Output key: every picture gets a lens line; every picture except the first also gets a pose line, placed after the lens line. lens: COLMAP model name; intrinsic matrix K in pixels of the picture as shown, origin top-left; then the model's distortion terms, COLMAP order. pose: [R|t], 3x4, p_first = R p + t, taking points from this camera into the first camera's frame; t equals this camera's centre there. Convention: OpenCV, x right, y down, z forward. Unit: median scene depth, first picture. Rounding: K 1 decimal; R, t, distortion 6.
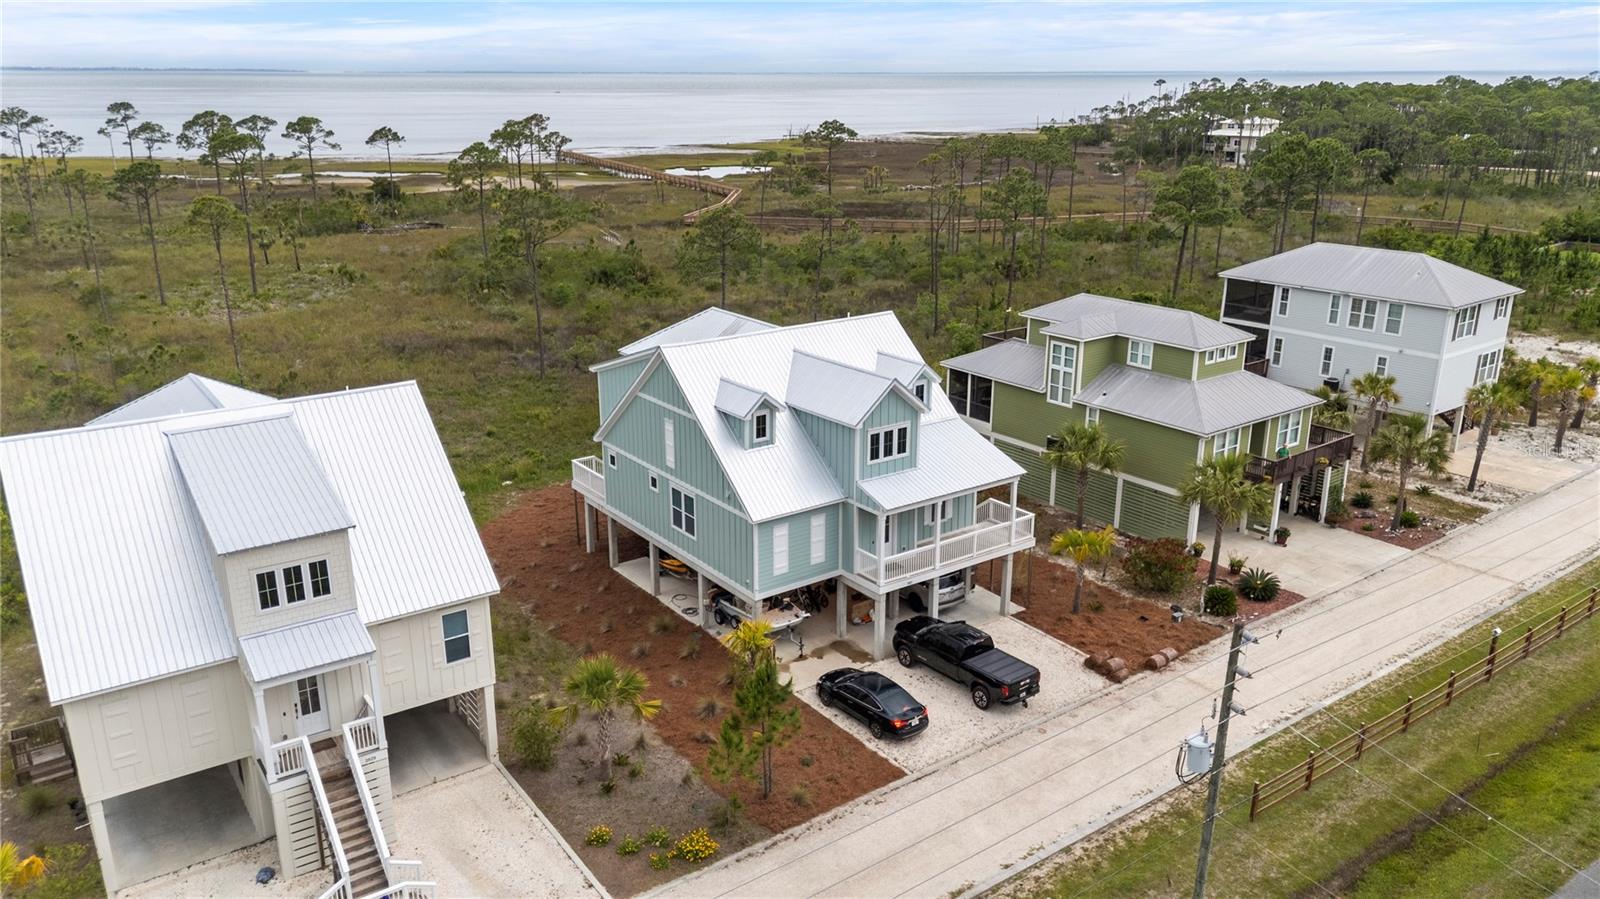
lens RADIAL K [[1193.8, 0, 815.4], [0, 1193.8, 397.8], [0, 0, 1]] dist [0.051368, -0.023767]
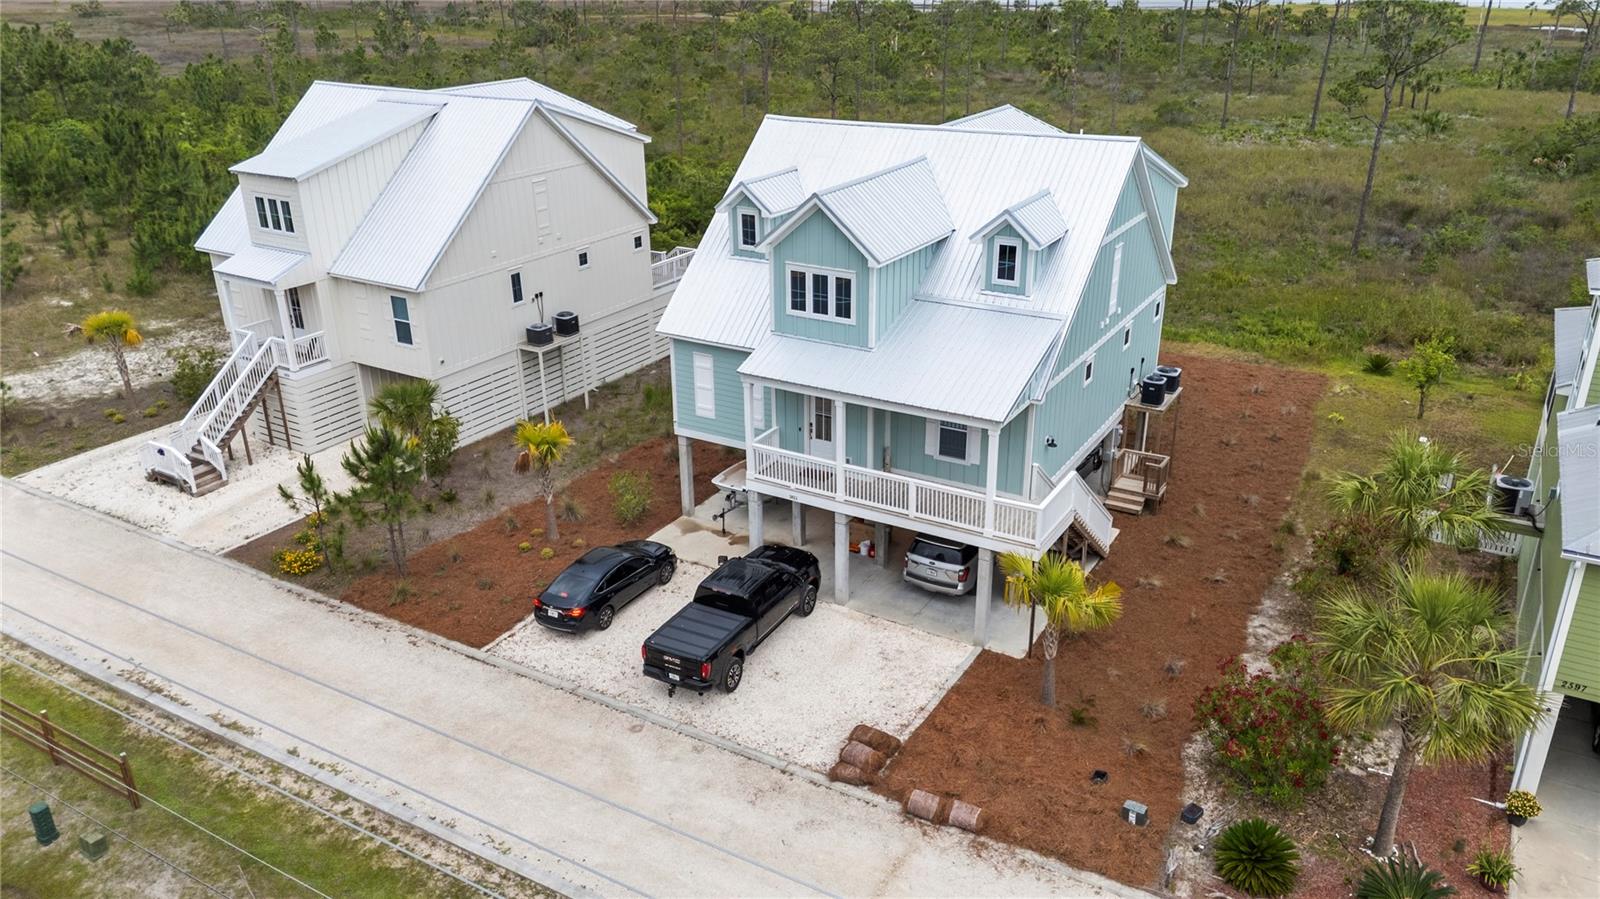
lens RADIAL K [[1193.8, 0, 821.8], [0, 1193.8, 439.5], [0, 0, 1]] dist [0.051368, -0.023767]
pose [[0.392442, 0.340368, -0.854482, 0.622565], [-0.234226, 0.935364, 0.265013, -0.059874], [0.889454, 0.096140, 0.446799, 0.656061]]
